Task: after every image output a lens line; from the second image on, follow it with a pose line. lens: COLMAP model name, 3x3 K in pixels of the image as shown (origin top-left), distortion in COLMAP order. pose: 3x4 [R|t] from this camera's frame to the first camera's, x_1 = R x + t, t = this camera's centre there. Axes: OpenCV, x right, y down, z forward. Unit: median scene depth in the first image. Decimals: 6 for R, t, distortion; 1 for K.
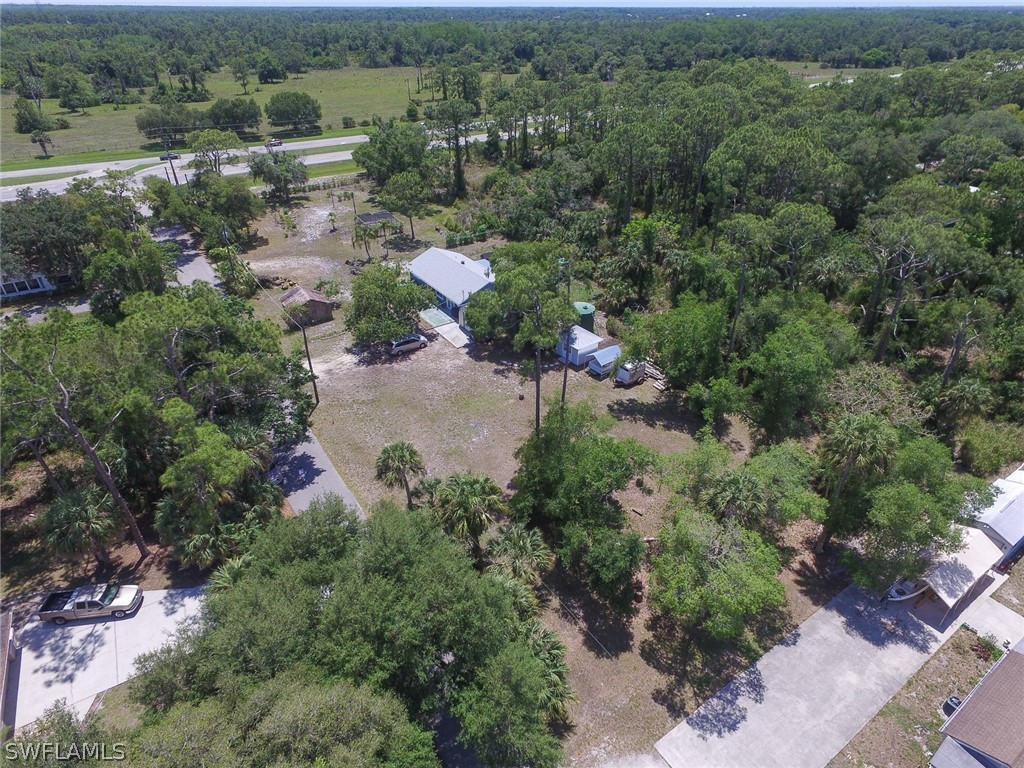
lens RADIAL K [[597.6, 0, 512.0], [0, 597.6, 384.0], [0, 0, 1]] dist [-0.004838, 0.009546]
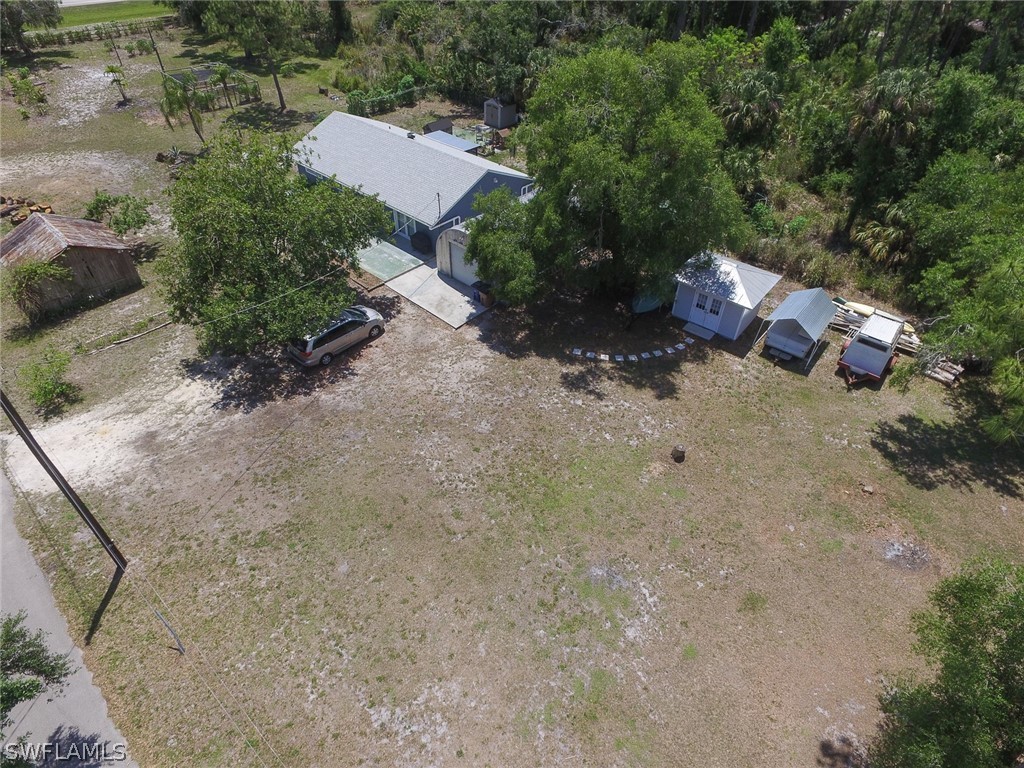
lens RADIAL K [[597.6, 0, 512.0], [0, 597.6, 384.0], [0, 0, 1]] dist [-0.004838, 0.009546]
pose [[0.973549, -0.136993, 0.182851, -0.129601], [0.107213, 0.980638, 0.163871, -0.082940], [-0.201760, -0.139932, 0.969387, 0.526705]]
